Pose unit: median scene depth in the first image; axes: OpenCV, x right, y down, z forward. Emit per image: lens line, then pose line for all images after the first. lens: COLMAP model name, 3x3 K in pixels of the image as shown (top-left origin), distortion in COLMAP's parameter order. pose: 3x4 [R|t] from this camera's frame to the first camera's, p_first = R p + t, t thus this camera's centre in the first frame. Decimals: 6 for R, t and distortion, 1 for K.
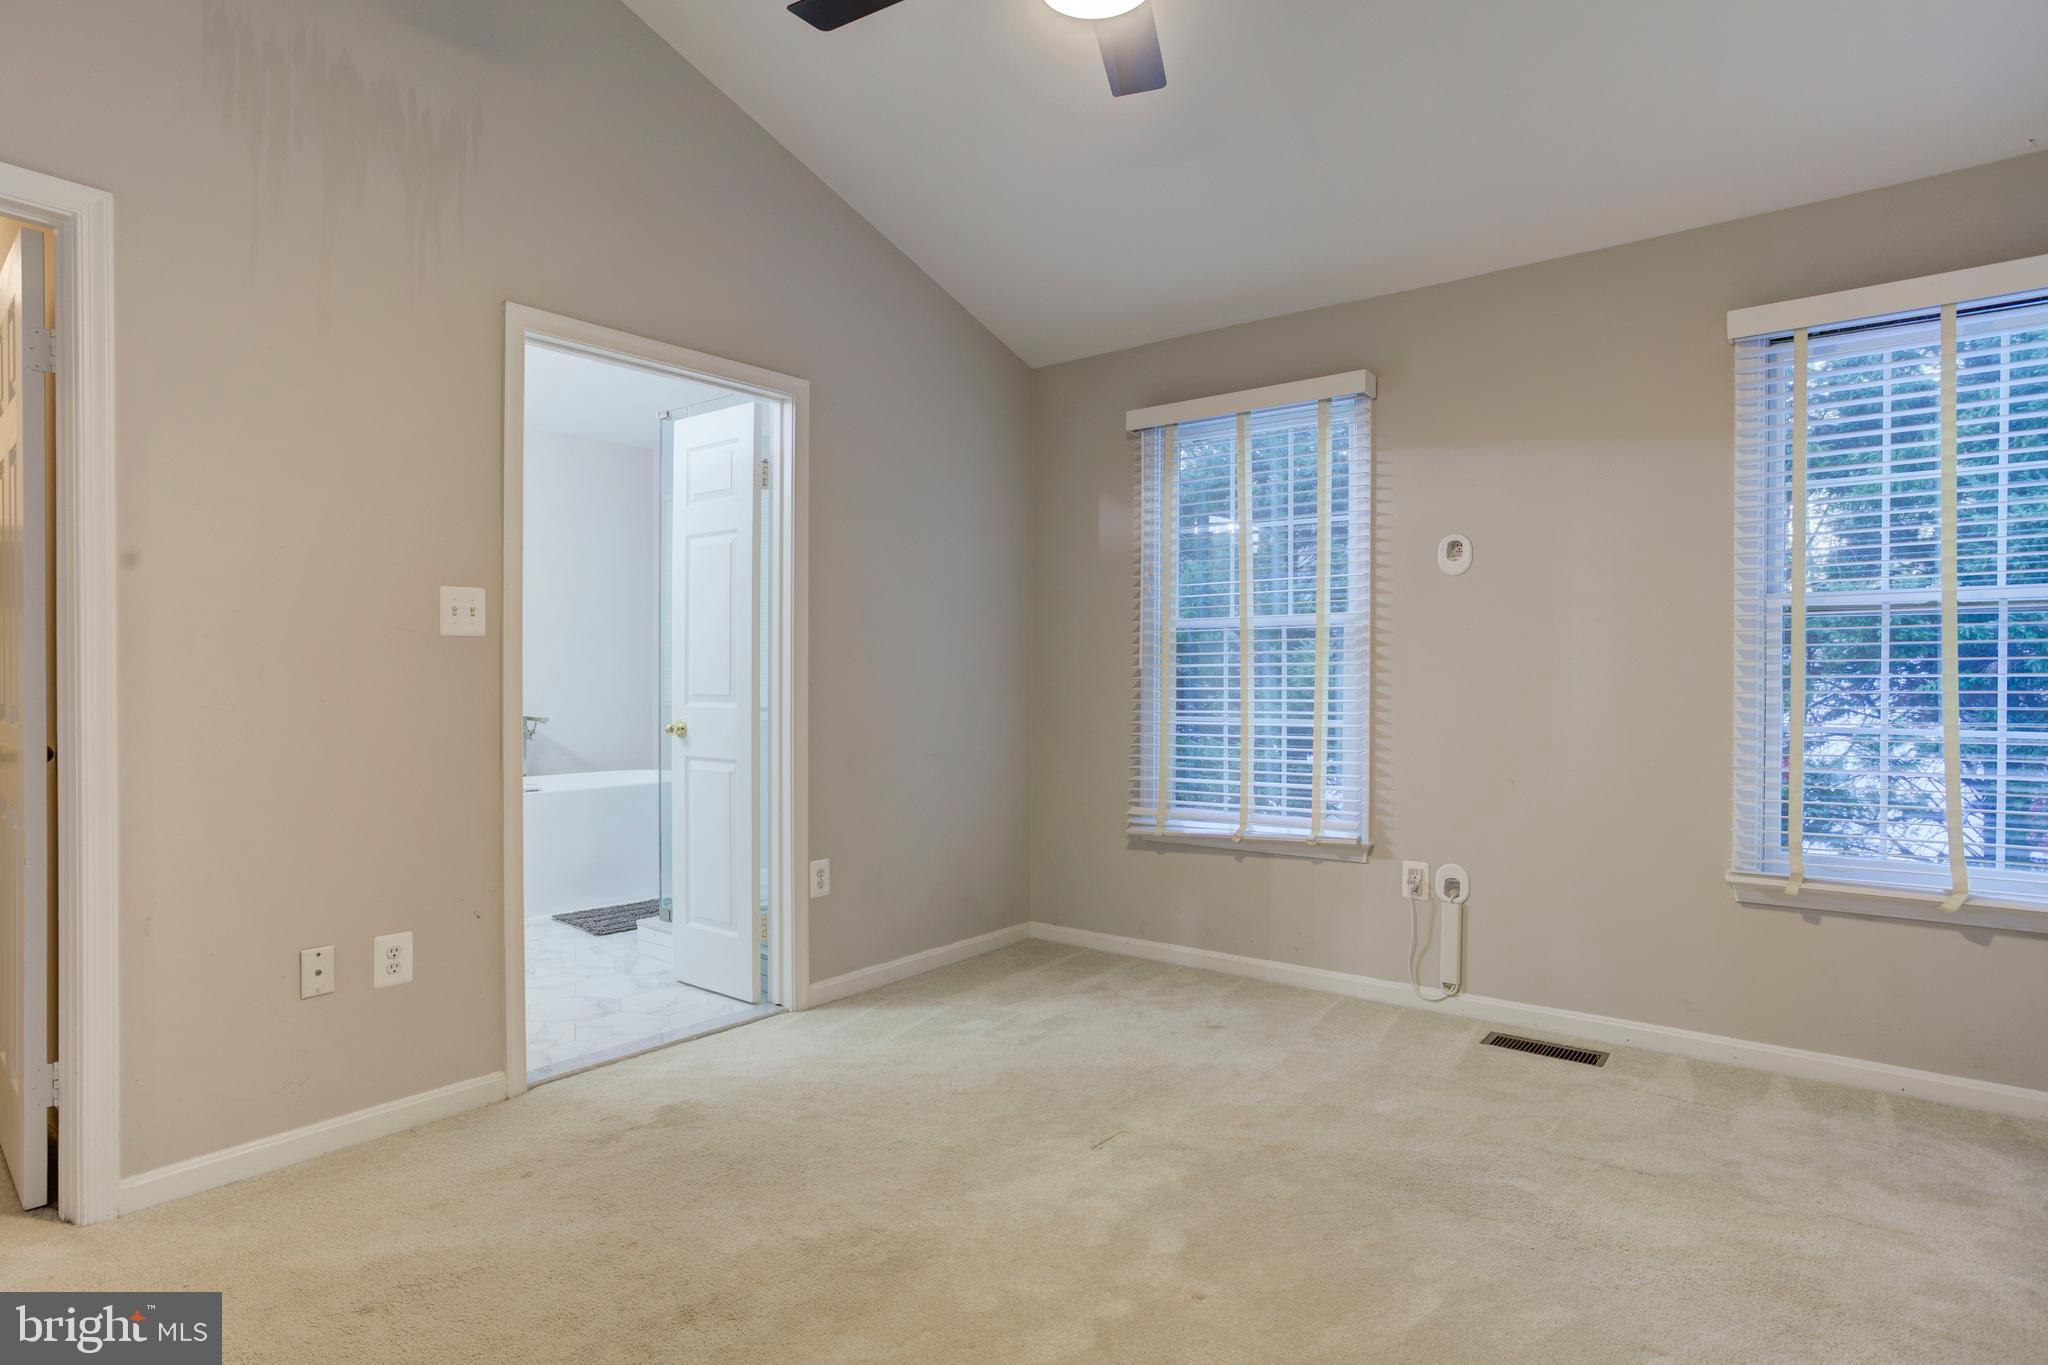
lens RADIAL K [[1133.0, 0, 1002.6], [0, 1133.0, 682.2], [0, 0, 1]] dist [-0.069920, 0.047848]
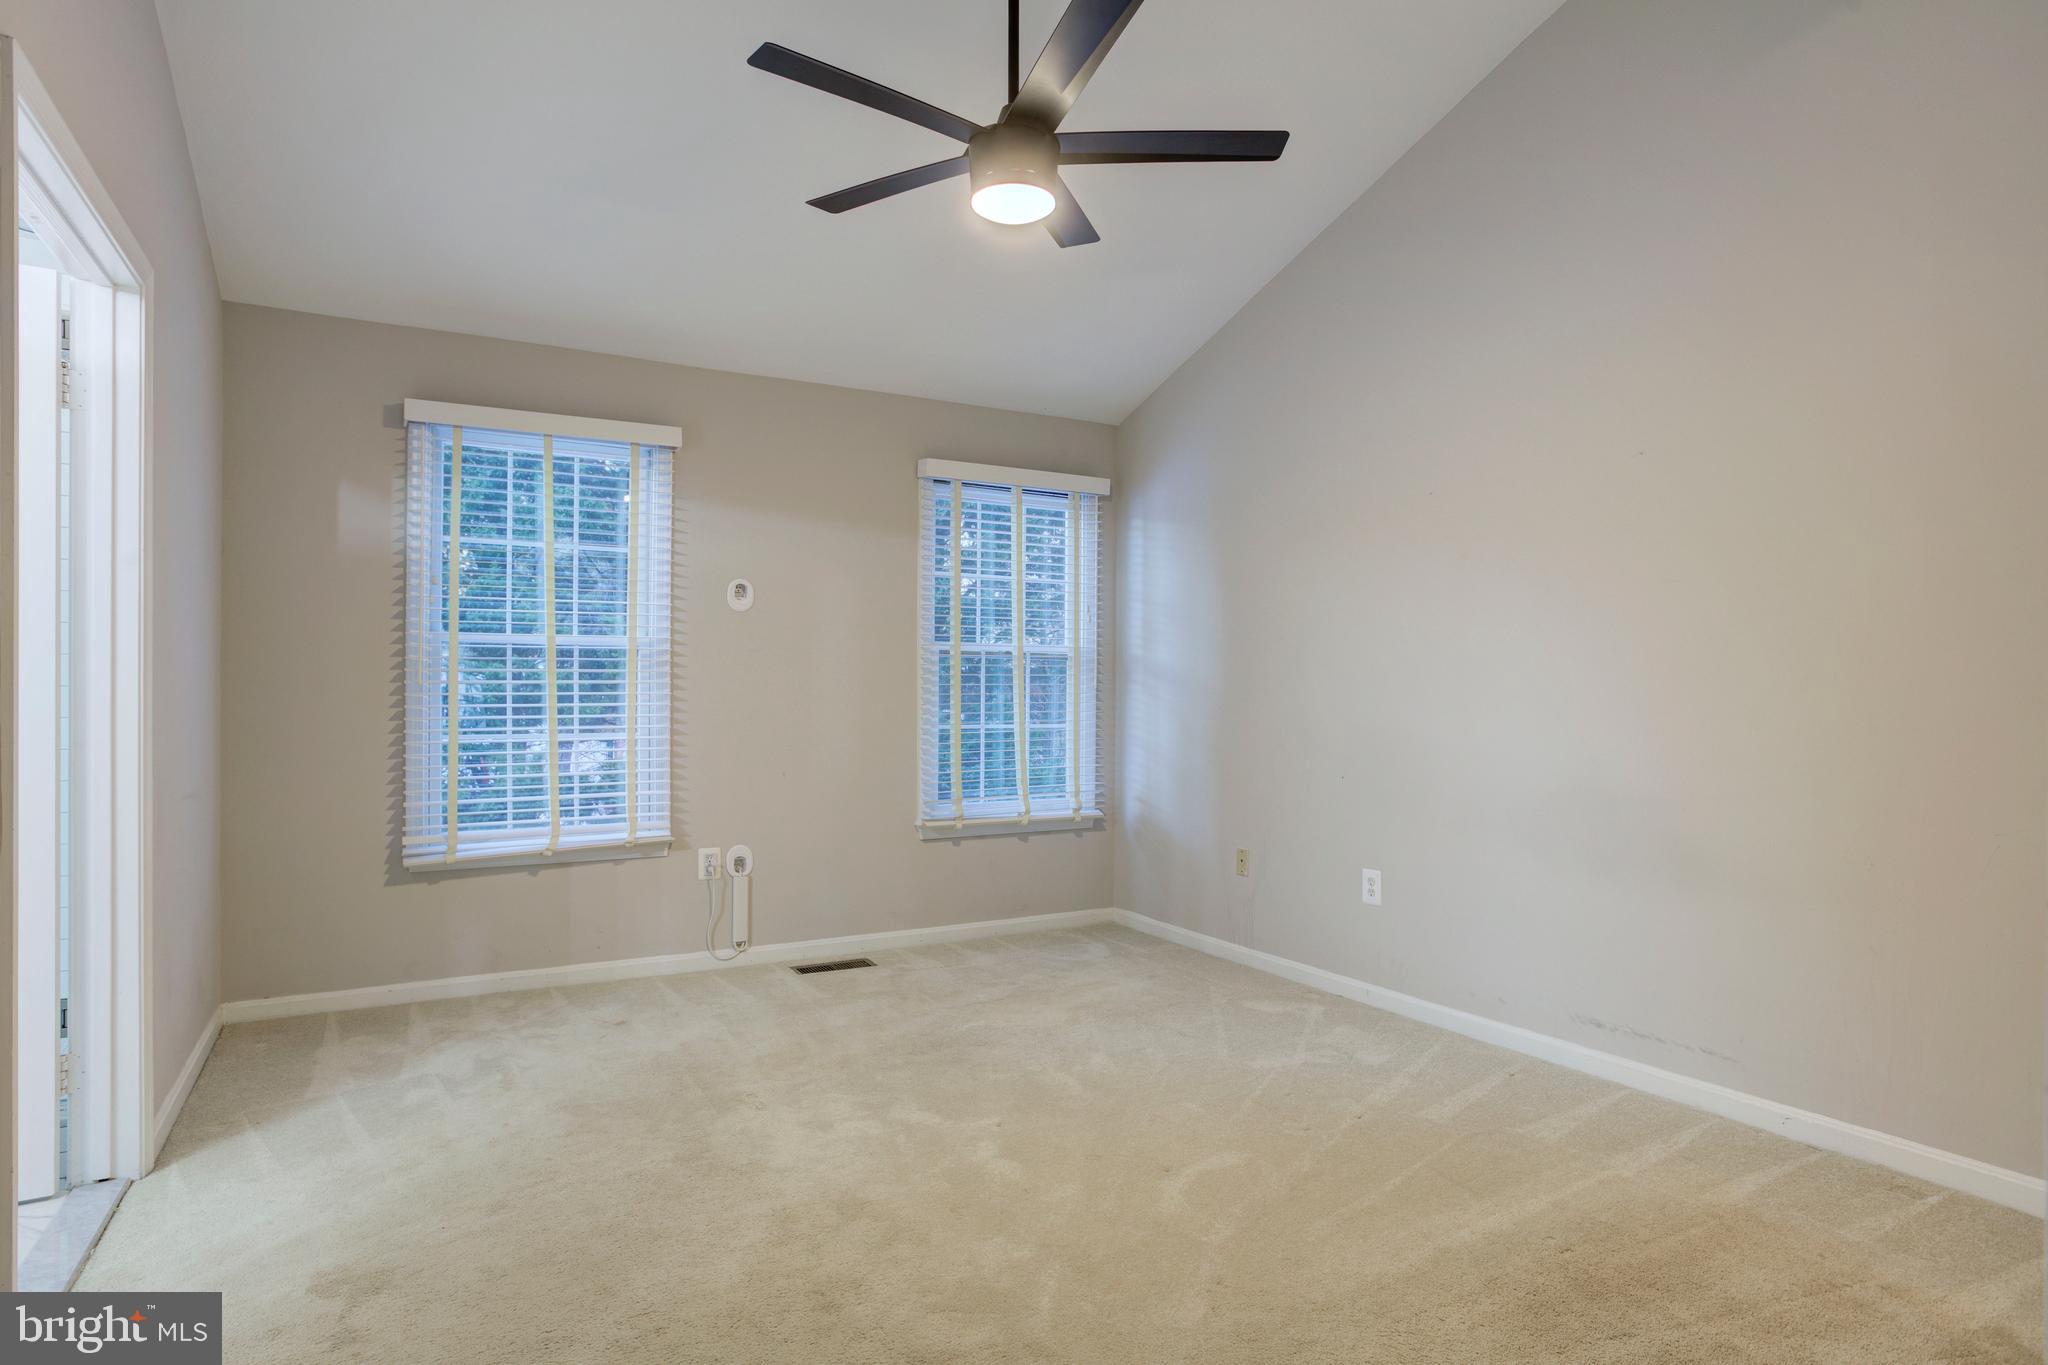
lens RADIAL K [[1133.6, 0, 1086.4], [0, 1133.6, 687.9], [0, 0, 1]] dist [-0.064989, 0.039860]
pose [[0.325428, 0.004232, 0.945557, -0.641809], [0.001050, 0.999988, -0.004836, -0.004779], [-0.945566, 0.002567, 0.325420, 0.228607]]
